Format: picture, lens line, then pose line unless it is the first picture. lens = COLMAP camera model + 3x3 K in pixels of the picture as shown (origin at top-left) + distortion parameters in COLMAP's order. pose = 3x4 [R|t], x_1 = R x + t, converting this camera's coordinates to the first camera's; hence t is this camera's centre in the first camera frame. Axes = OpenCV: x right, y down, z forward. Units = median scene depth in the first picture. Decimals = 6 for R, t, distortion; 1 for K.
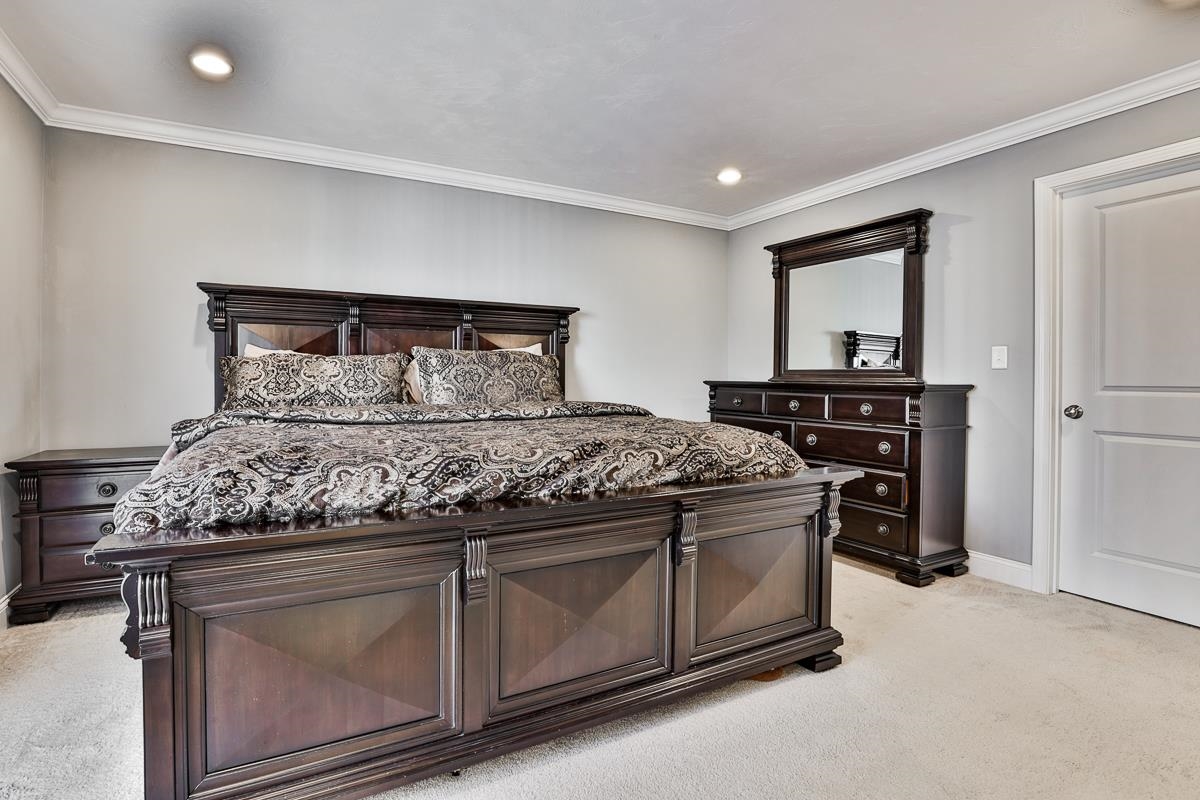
lens RADIAL K [[604.7, 0, 594.0], [0, 604.7, 382.5], [0, 0, 1]] dist [-0.017518, 0.001150]
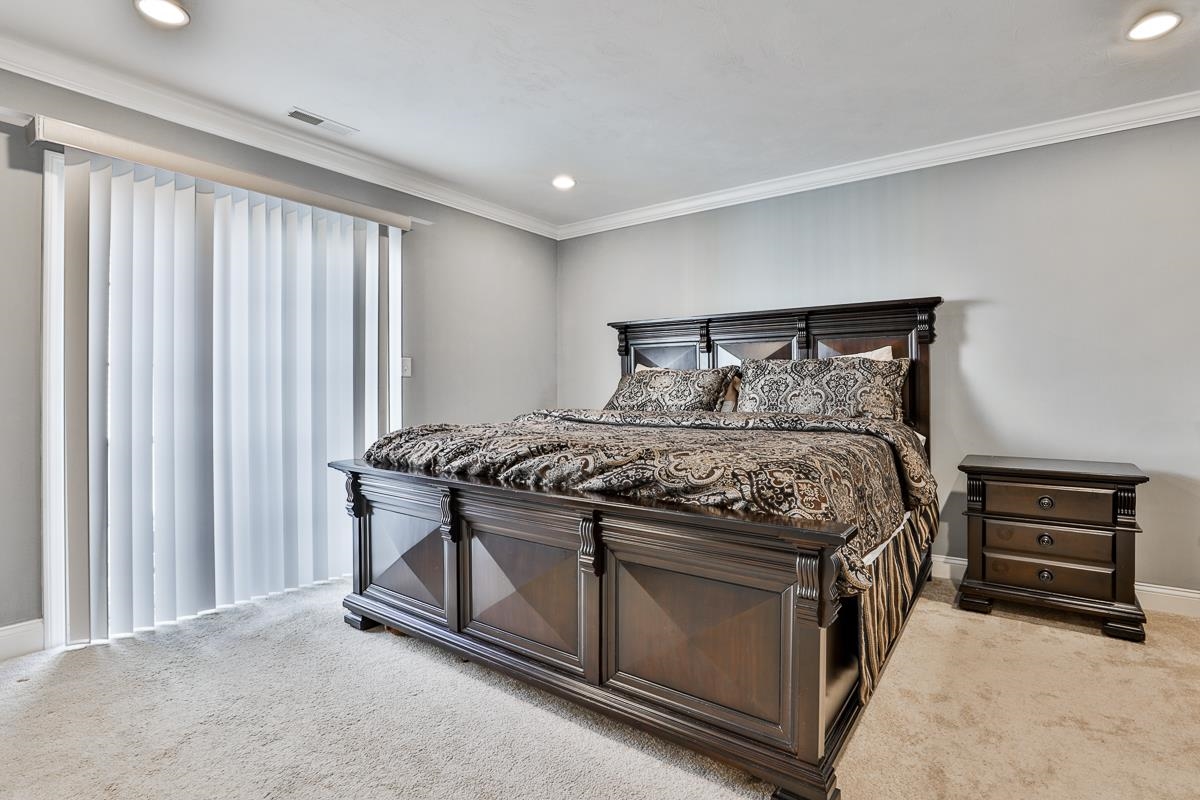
lens RADIAL K [[604.7, 0, 594.0], [0, 604.7, 382.5], [0, 0, 1]] dist [-0.017518, 0.001150]
pose [[0.385731, -0.015196, -0.922486, 0.817163], [-0.001636, 0.999852, -0.017154, 0.001562], [0.922610, 0.008126, 0.385649, 0.468420]]
